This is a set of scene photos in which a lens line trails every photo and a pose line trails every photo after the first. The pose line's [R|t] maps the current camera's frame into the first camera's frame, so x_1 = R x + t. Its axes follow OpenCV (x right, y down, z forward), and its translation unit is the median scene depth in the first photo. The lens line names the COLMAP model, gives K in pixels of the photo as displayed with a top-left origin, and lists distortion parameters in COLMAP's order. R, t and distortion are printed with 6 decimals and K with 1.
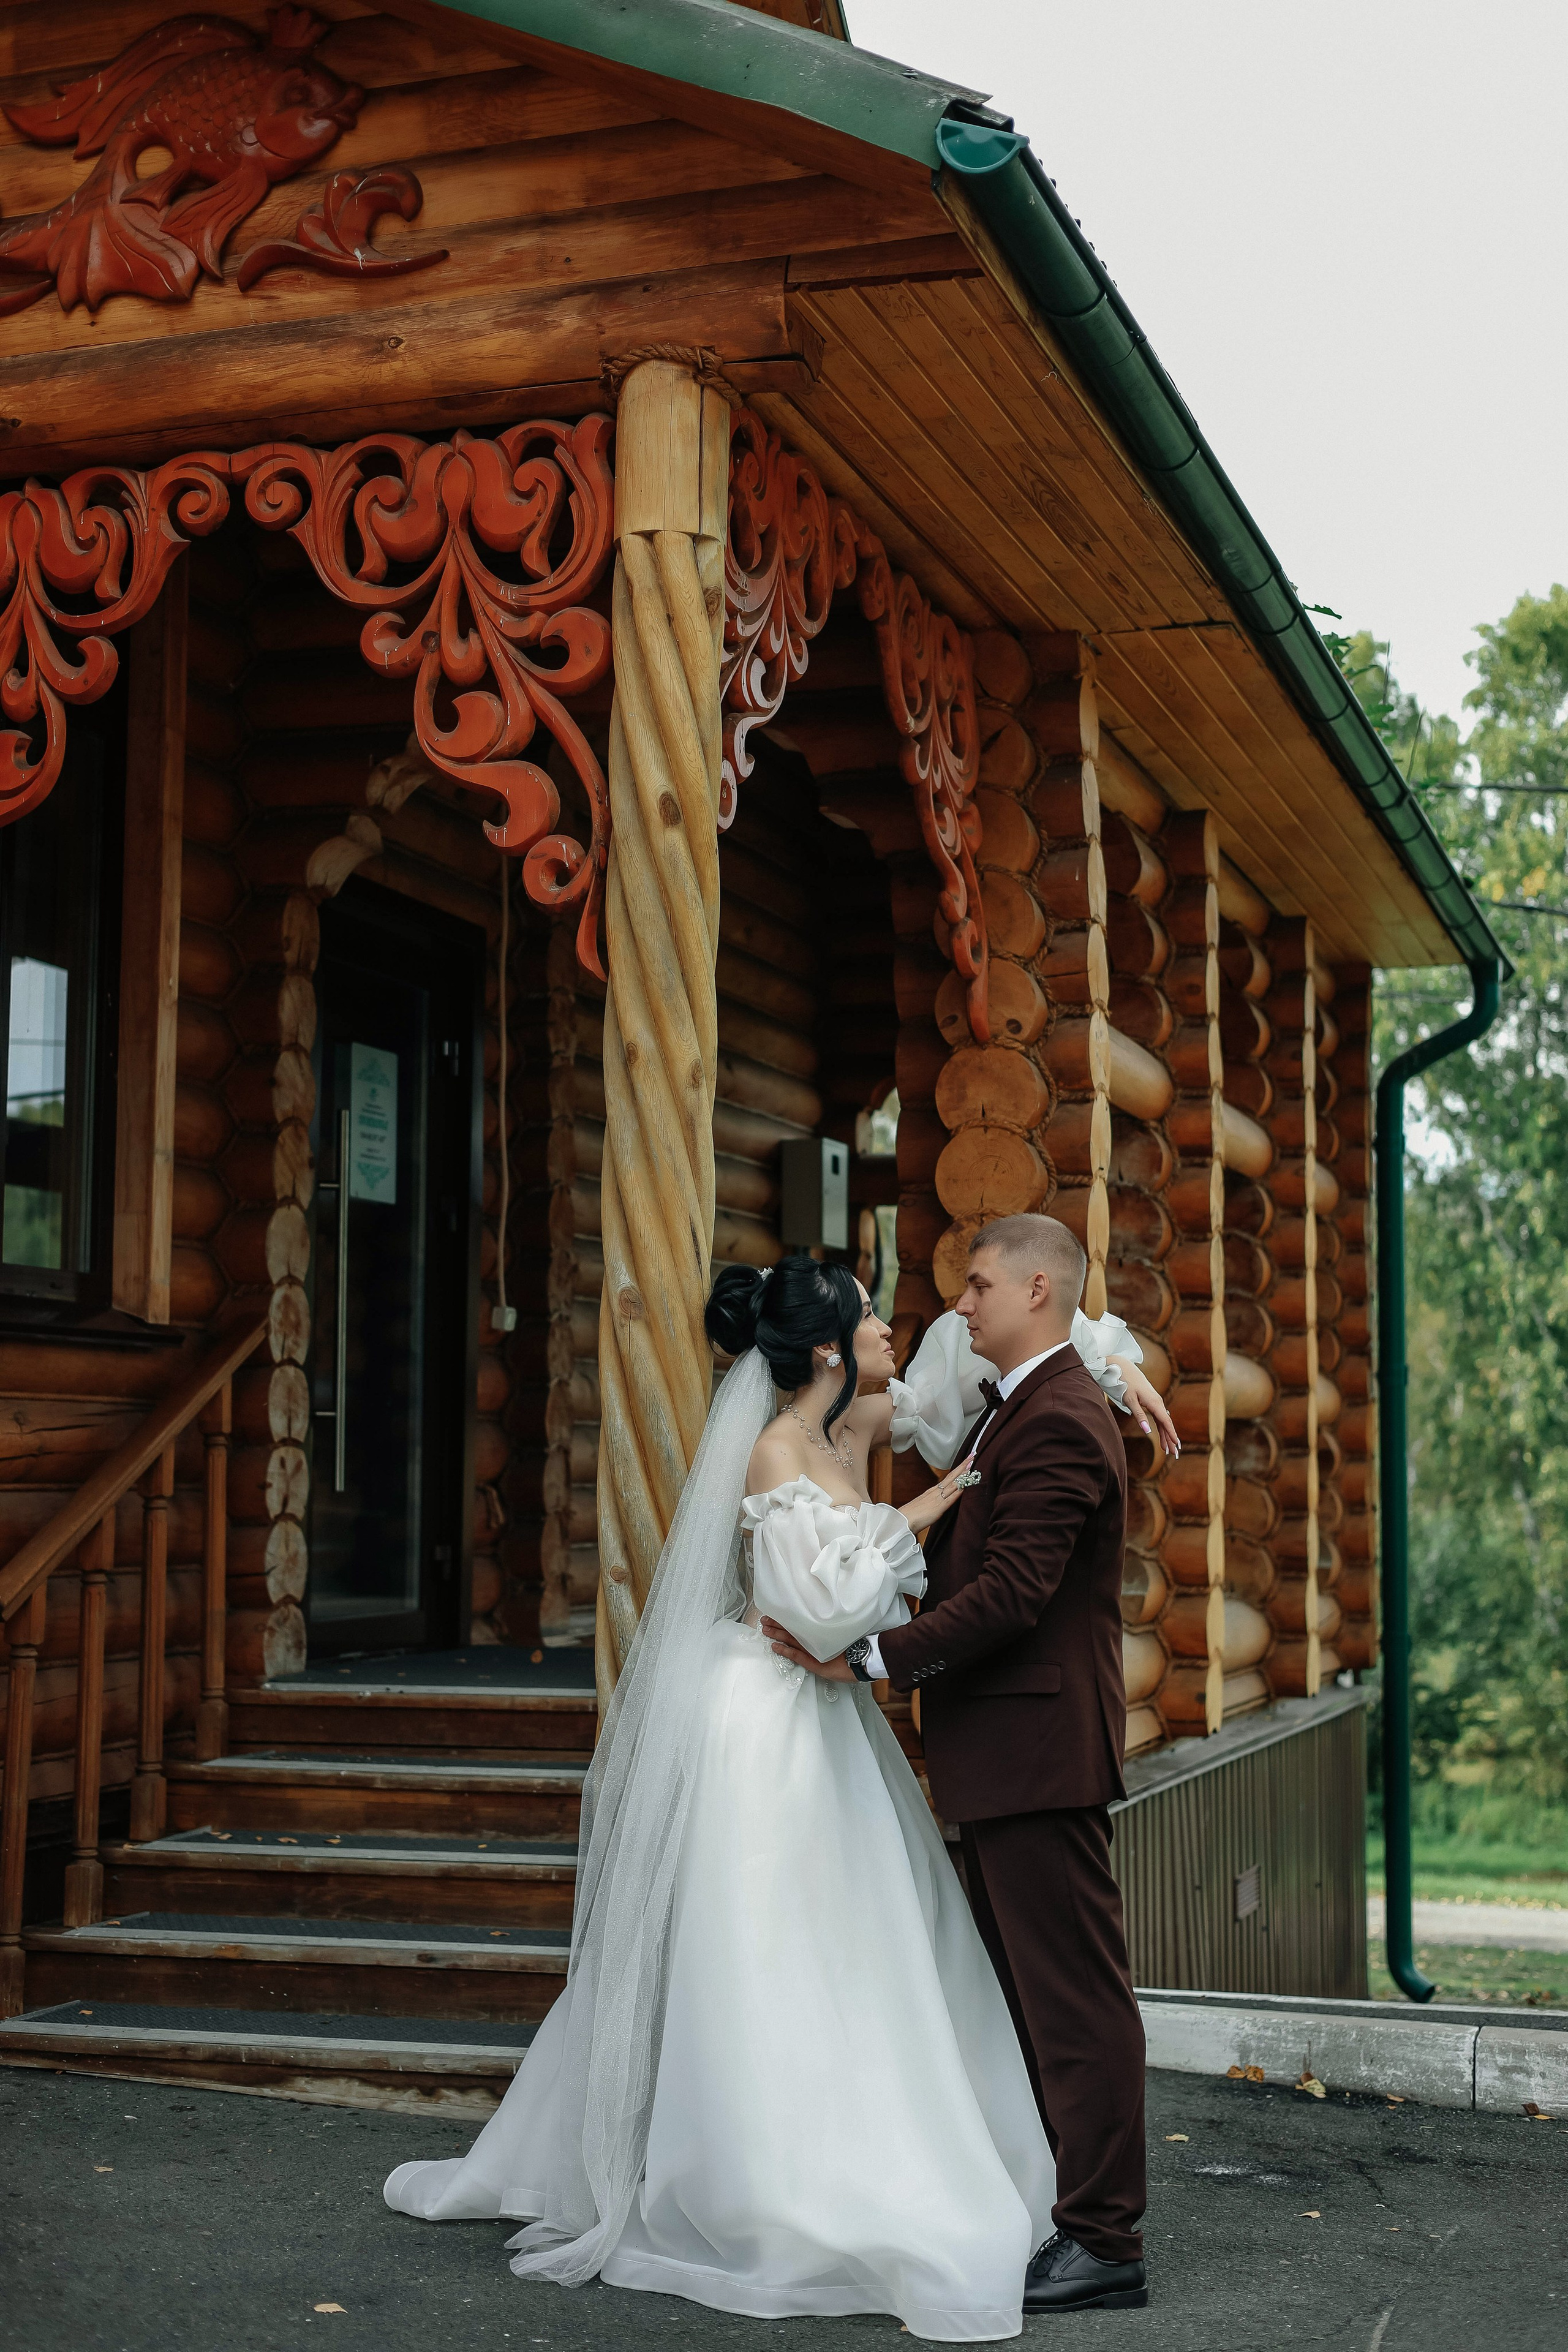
lens RADIAL K [[3268.5, 0, 788.8], [0, 3268.5, 1177.1], [0, 0, 1]] dist [0.065710, -0.302605]
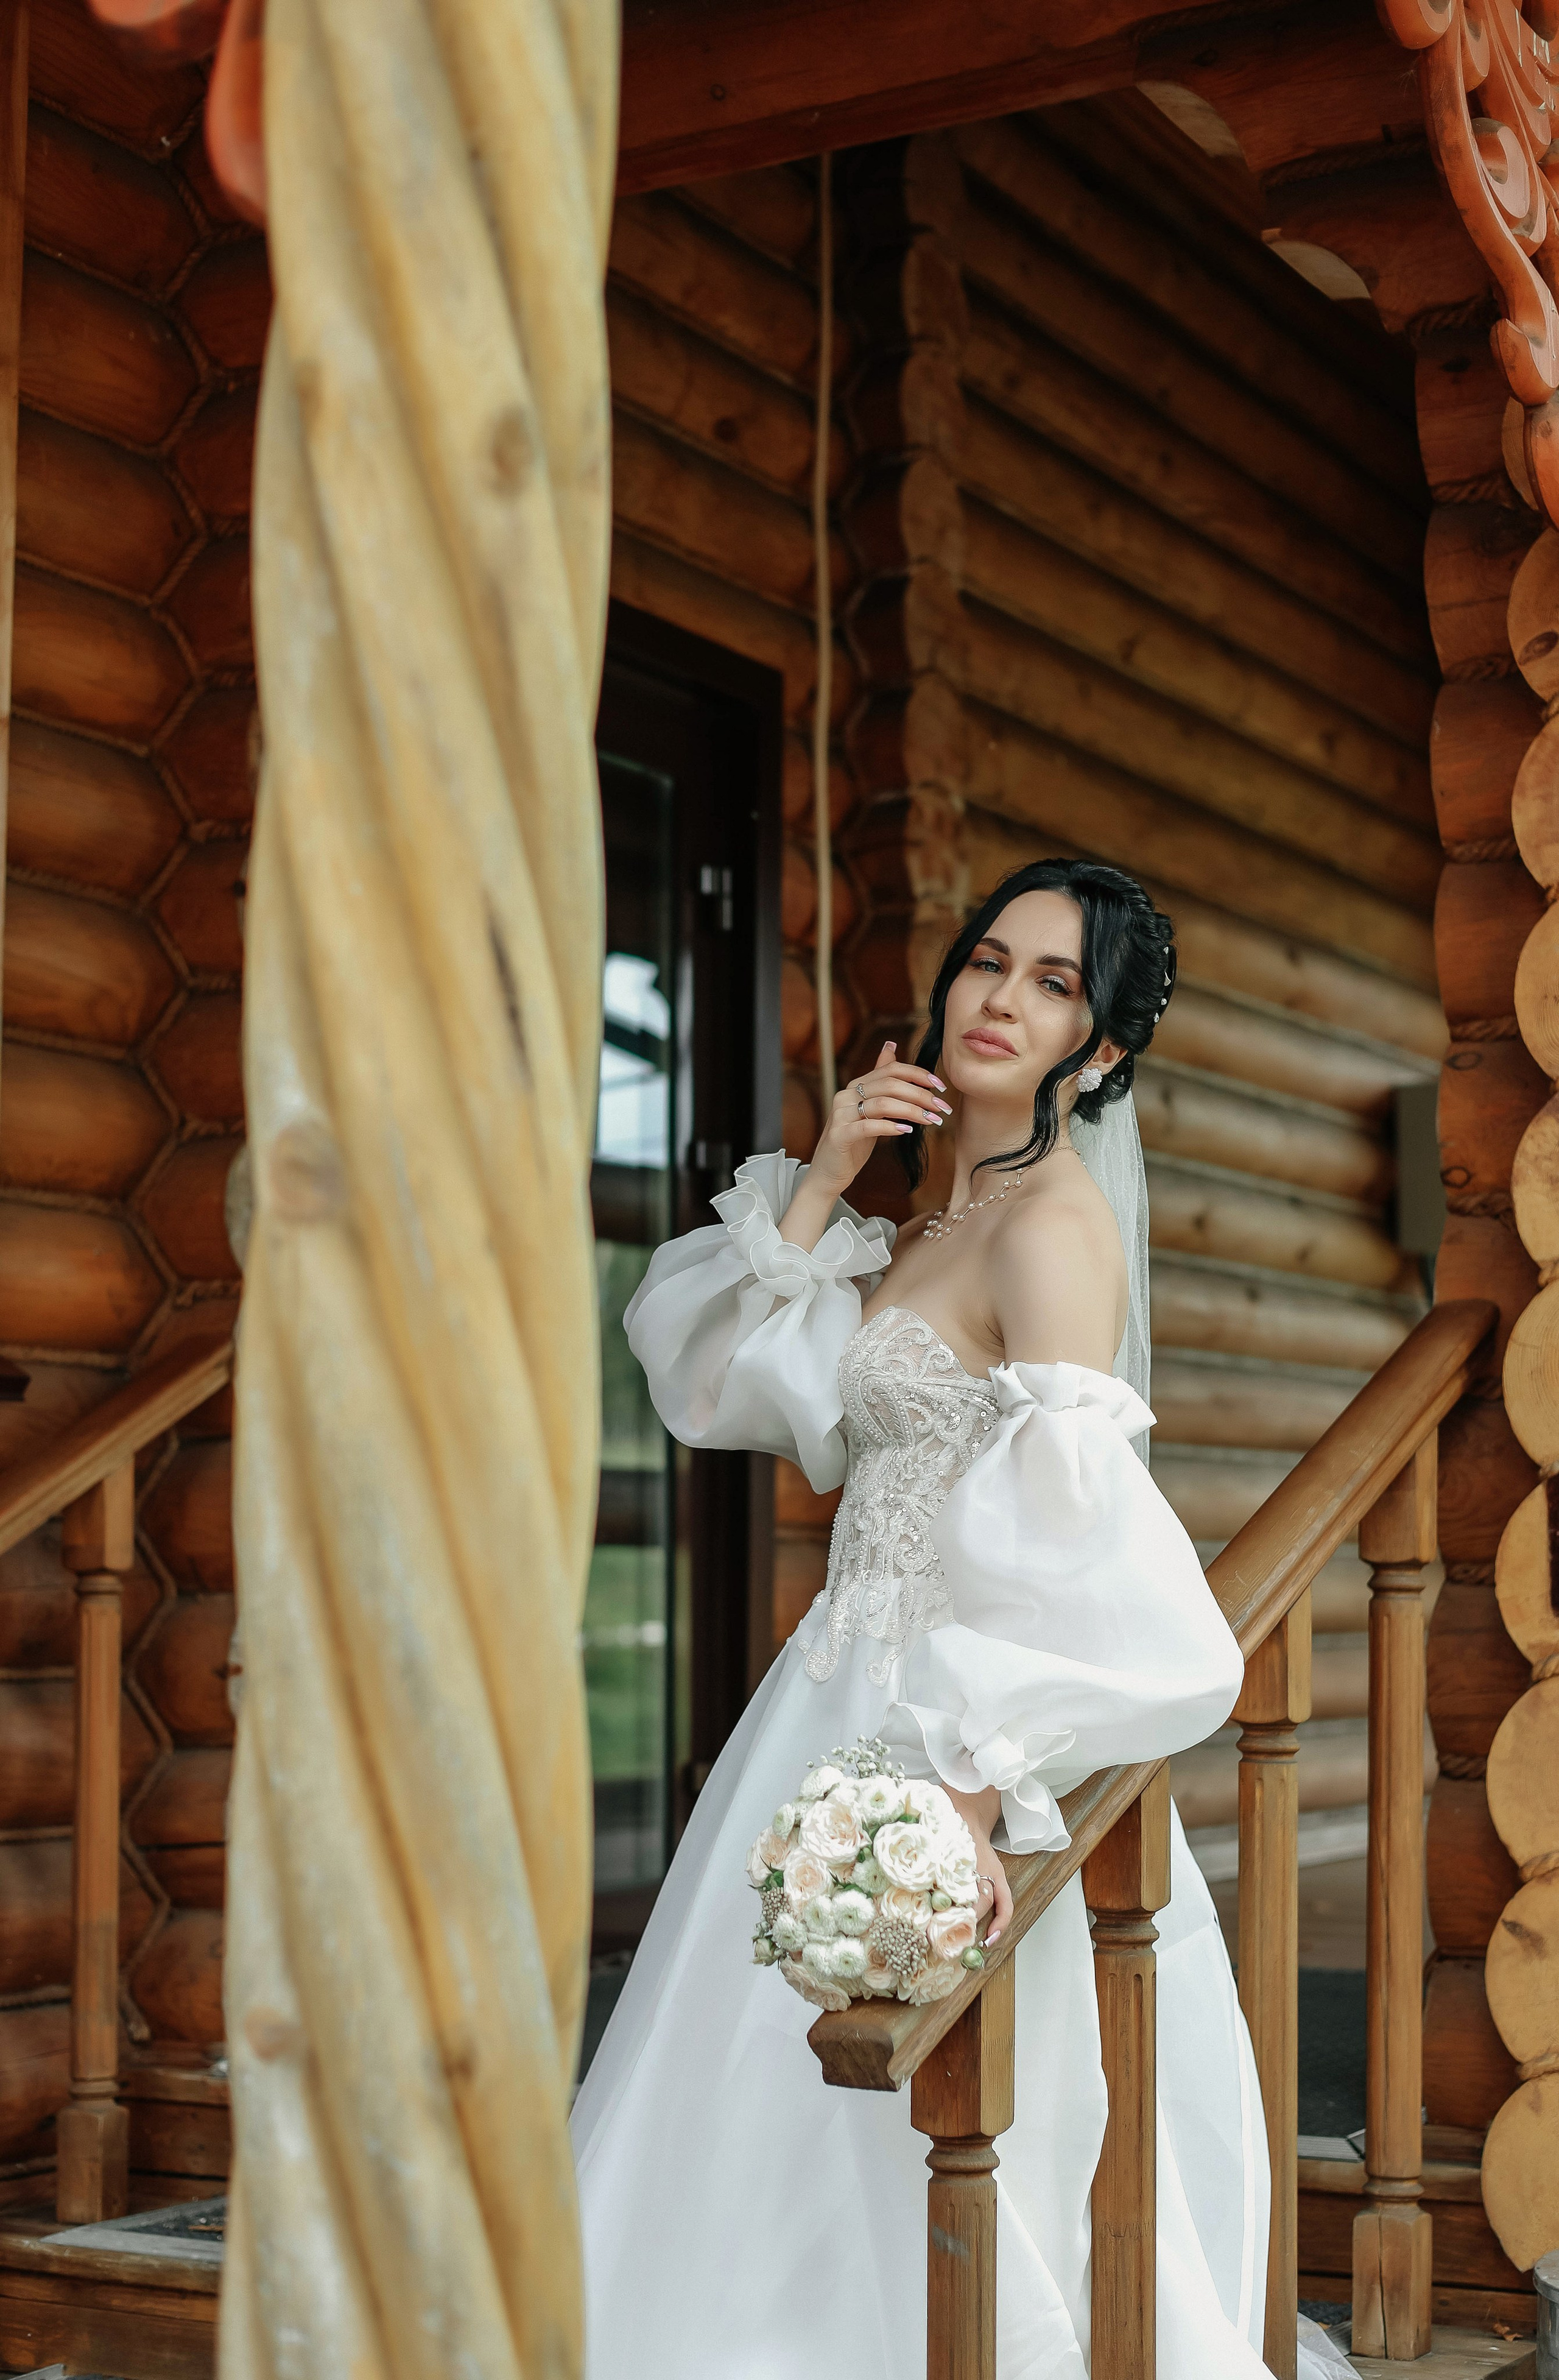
lens RADIAL K [[3692.1, 0, 824.8], [0, 3692.1, 1241.5], [0, 0, 1]] dist [0.028107, -0.020567]
pose [[0.979180, -0.022272, -0.201769, 0.053913], [0.021093, 0.999746, -0.007990, 0.036215], [0.201896, 0.003568, 0.979400, 0.485539]]
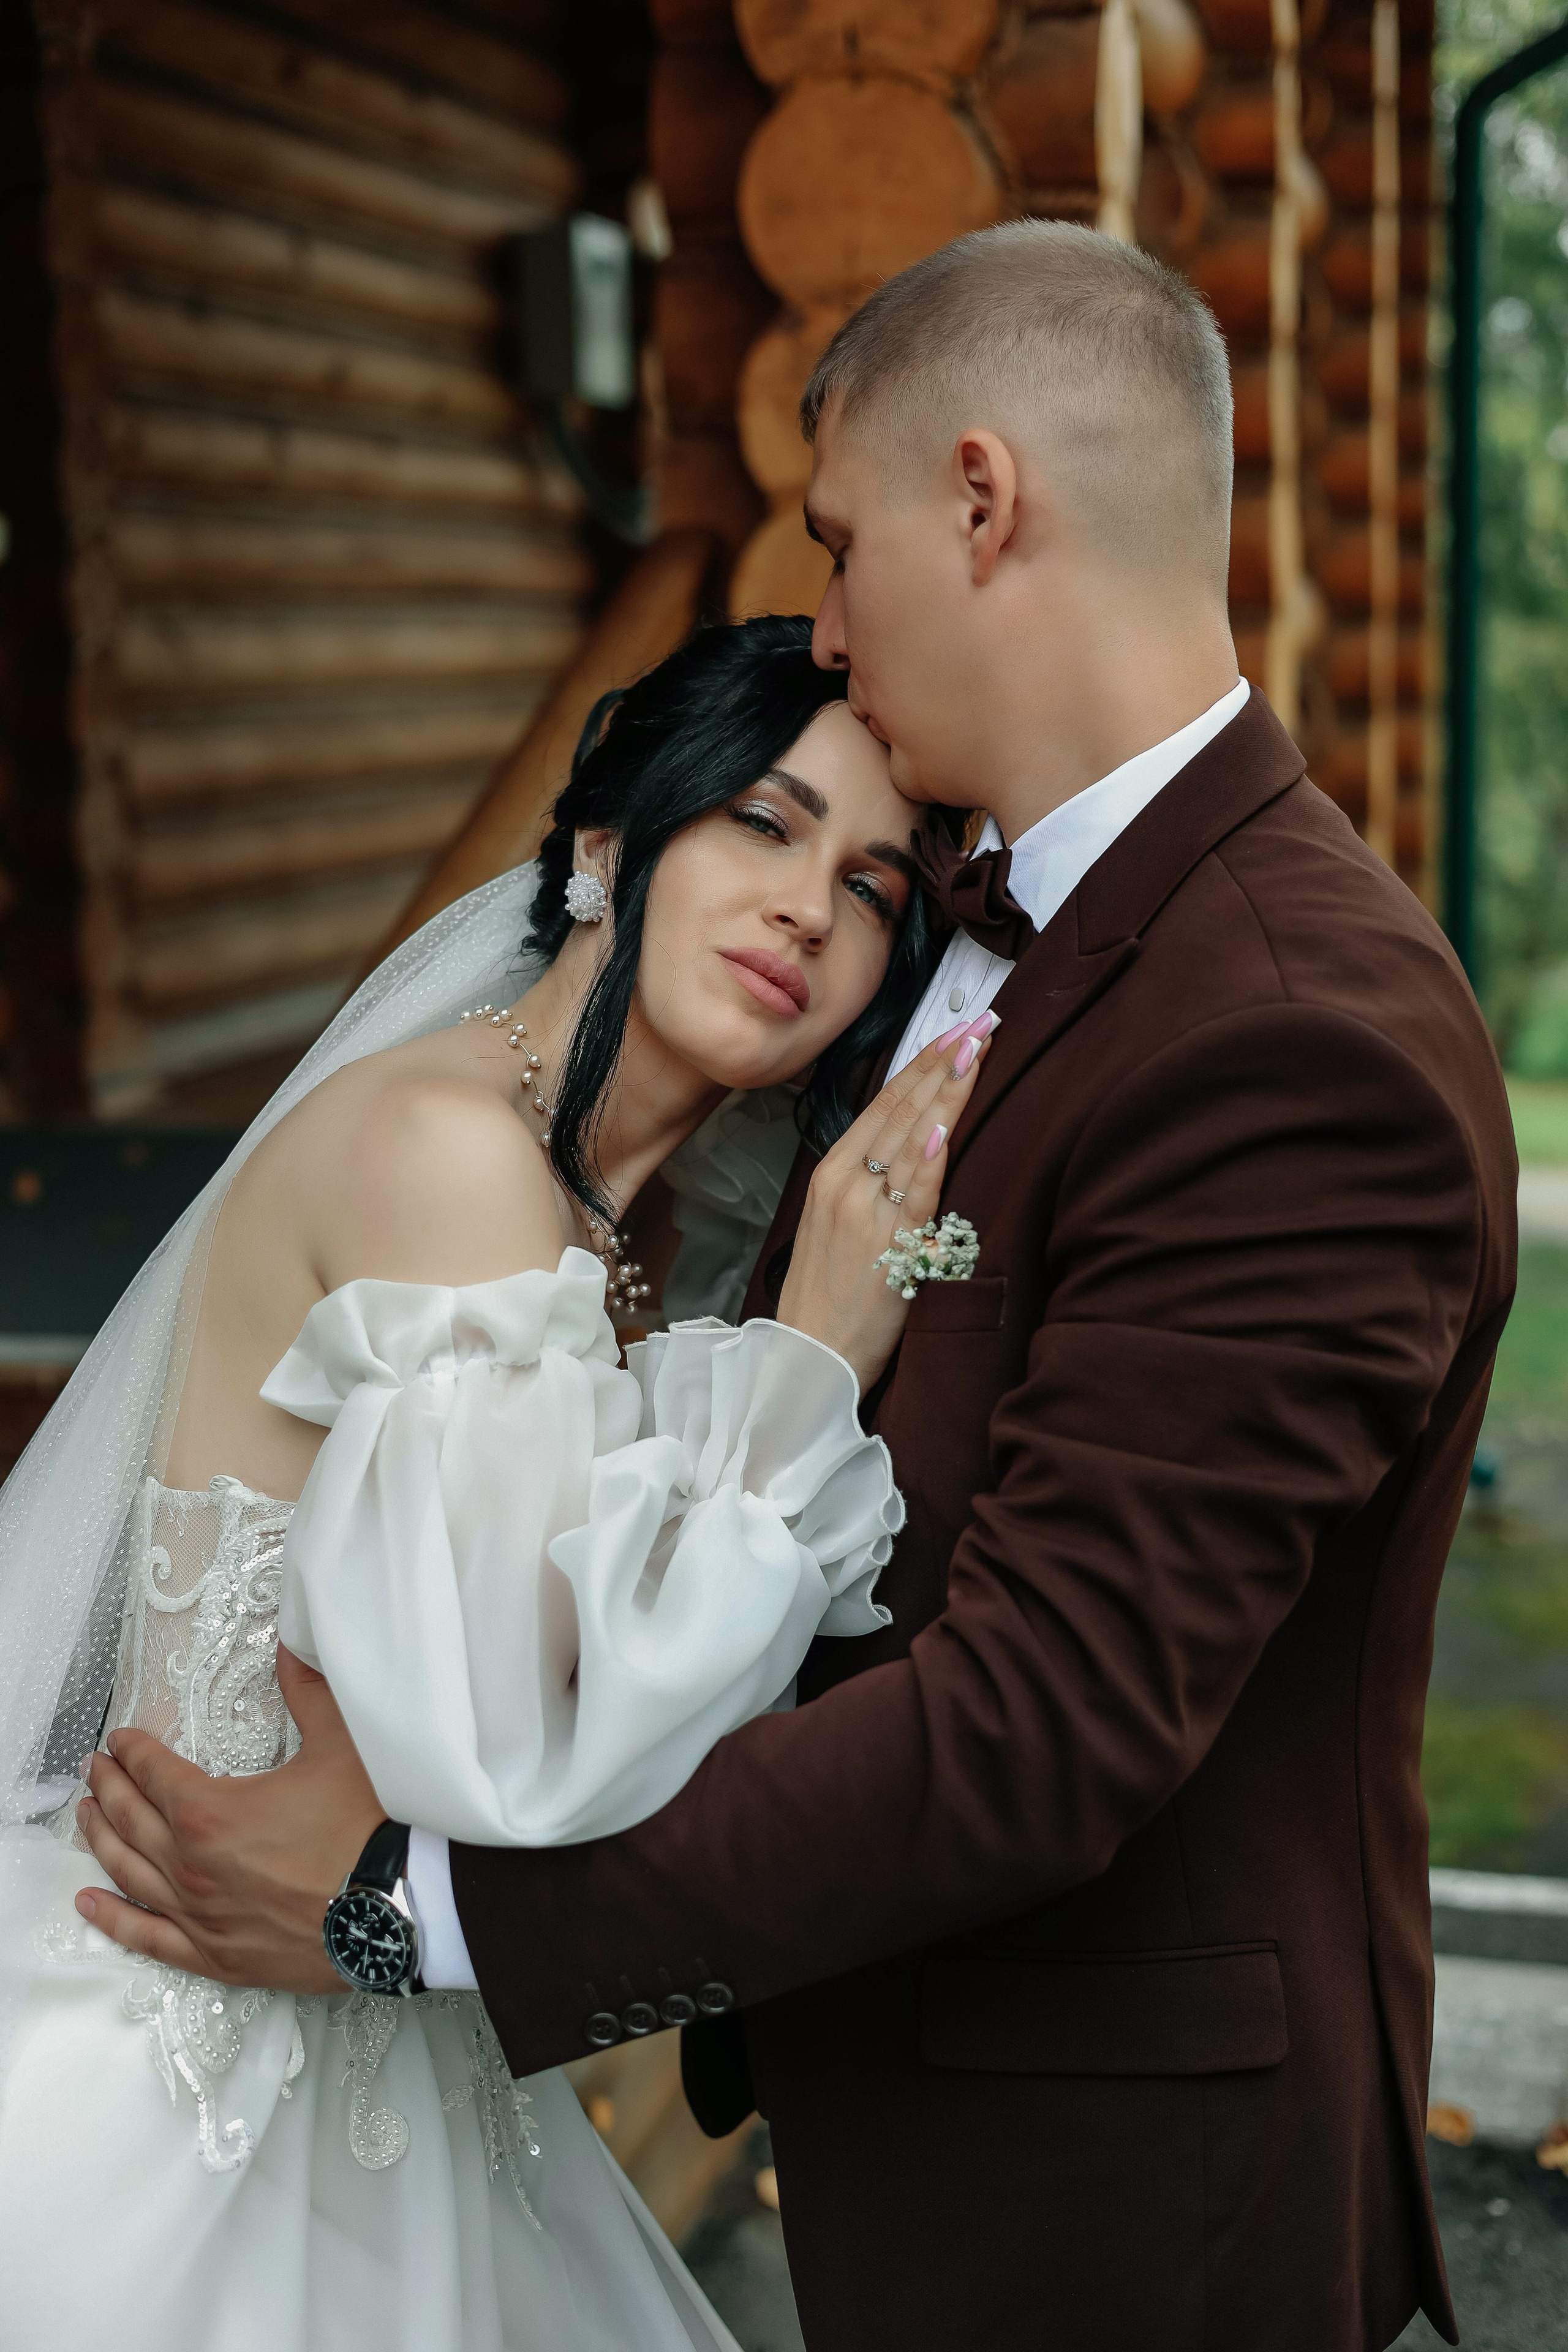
lens RADIAL K [[3336.1, 0, 780.3], [0, 3336.1, 1144.6], [0, 0, 1]] dist [0.026421, -0.087630]
pose [[0.998629, -0.031822, 0.041564, 0.027762], [0.021201, 0.971842, 0.234678, 0.017647], [-0.047861, -0.233475, 0.971184, 0.545838]]
